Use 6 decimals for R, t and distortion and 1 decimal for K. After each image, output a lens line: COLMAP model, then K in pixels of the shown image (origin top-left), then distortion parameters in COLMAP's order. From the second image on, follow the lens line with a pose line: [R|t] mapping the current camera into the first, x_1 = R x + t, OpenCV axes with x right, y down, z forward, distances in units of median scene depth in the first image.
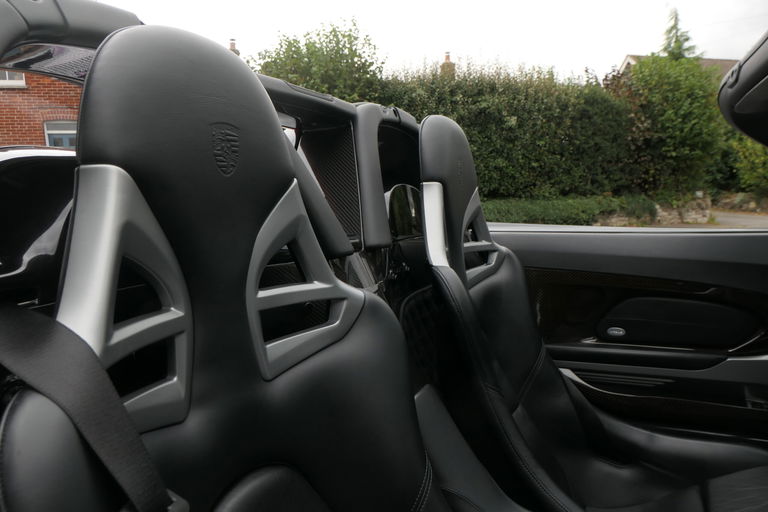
lens RADIAL K [[531.8, 0, 384.0], [0, 531.8, 256.0], [0, 0, 1]] dist [-0.008072, -0.005251]
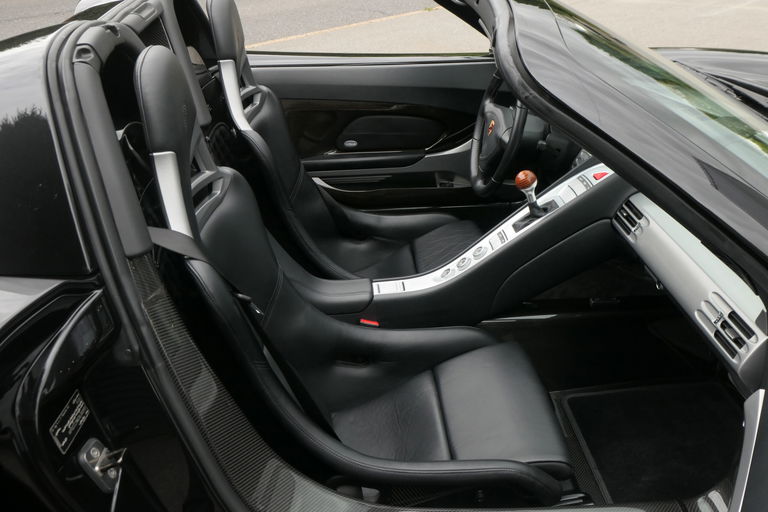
lens RADIAL K [[770.4, 0, 384.0], [0, 770.4, 256.0], [0, 0, 1]] dist [0.002100, 0.000859]
pose [[0.866425, -0.200194, 0.457417, -0.413767], [0.025010, 0.932354, 0.360681, -0.285250], [-0.498681, -0.301063, 0.812821, -0.656178]]
